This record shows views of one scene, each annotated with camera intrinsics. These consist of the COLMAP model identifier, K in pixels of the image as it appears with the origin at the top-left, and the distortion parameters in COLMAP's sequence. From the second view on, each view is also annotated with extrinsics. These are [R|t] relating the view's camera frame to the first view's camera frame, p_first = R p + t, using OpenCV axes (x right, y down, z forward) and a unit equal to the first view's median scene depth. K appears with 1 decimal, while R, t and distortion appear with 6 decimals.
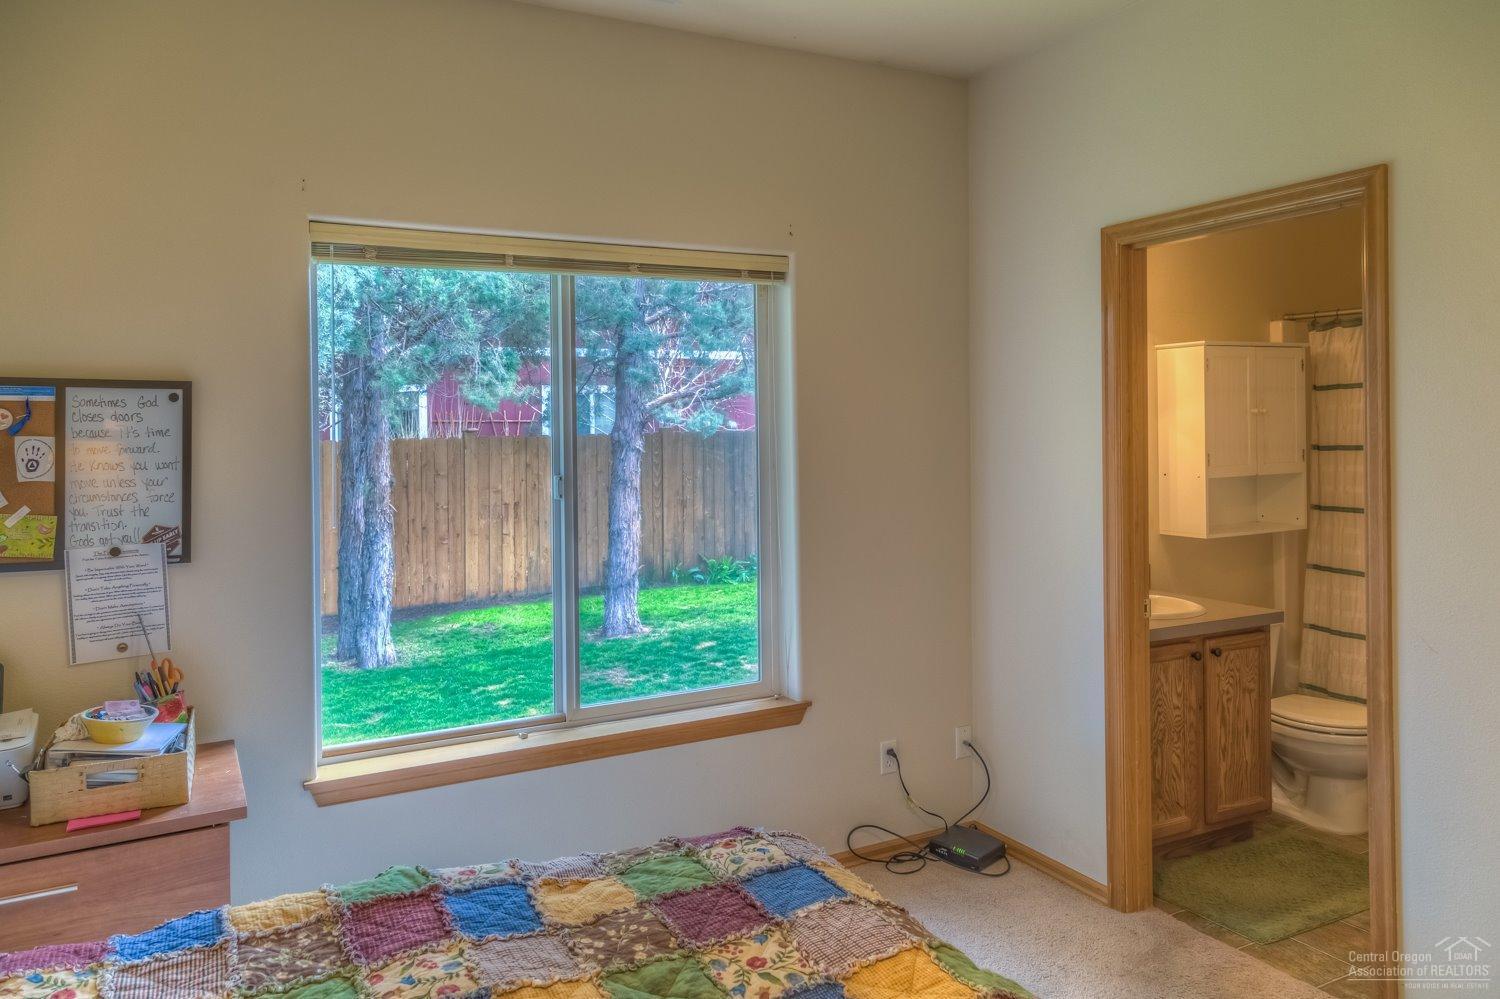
lens RADIAL K [[1038.0, 0, 697.5], [0, 1038.0, 420.8], [0, 0, 1]] dist [0.018153, 0.000957]
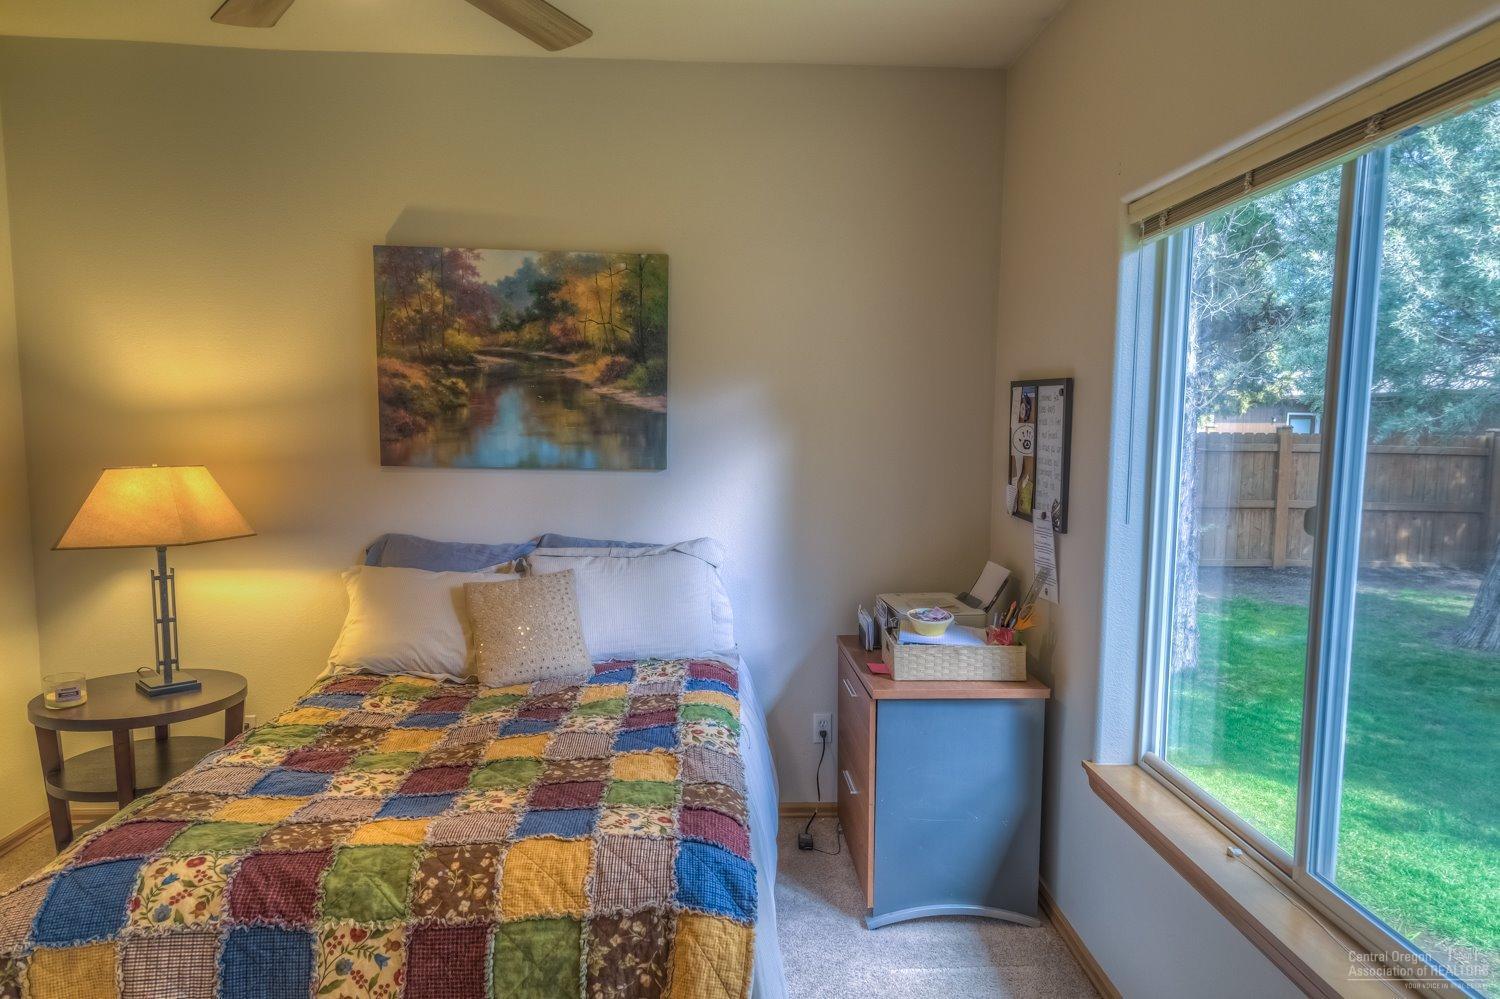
lens RADIAL K [[1038.0, 0, 749.8], [0, 1038.0, 508.6], [0, 0, 1]] dist [0.018153, 0.000957]
pose [[-0.422027, 0.091404, -0.901964, 0.724550], [0.002693, 0.995026, 0.099574, -0.009779], [0.906579, 0.039594, -0.420174, 1.192214]]
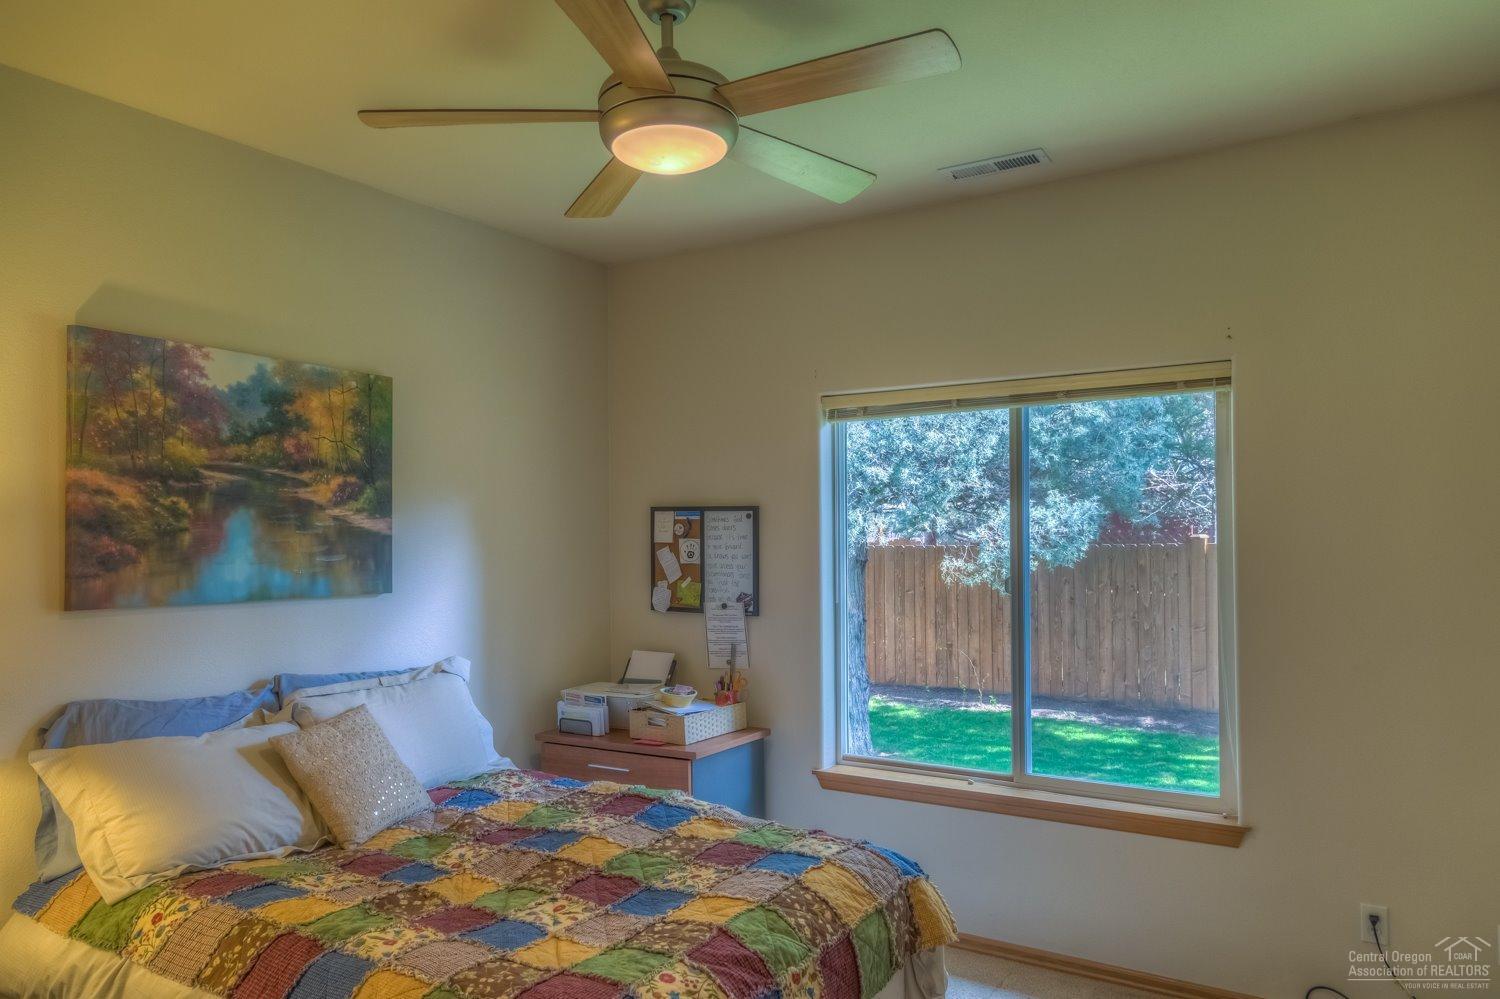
lens RADIAL K [[1038.0, 0, 749.3], [0, 1038.0, 506.5], [0, 0, 1]] dist [0.018153, 0.000957]
pose [[0.505297, -0.012836, -0.862850, 0.935100], [0.006003, 0.999917, -0.011360, -0.018888], [0.862925, 0.000560, 0.505333, 0.165838]]
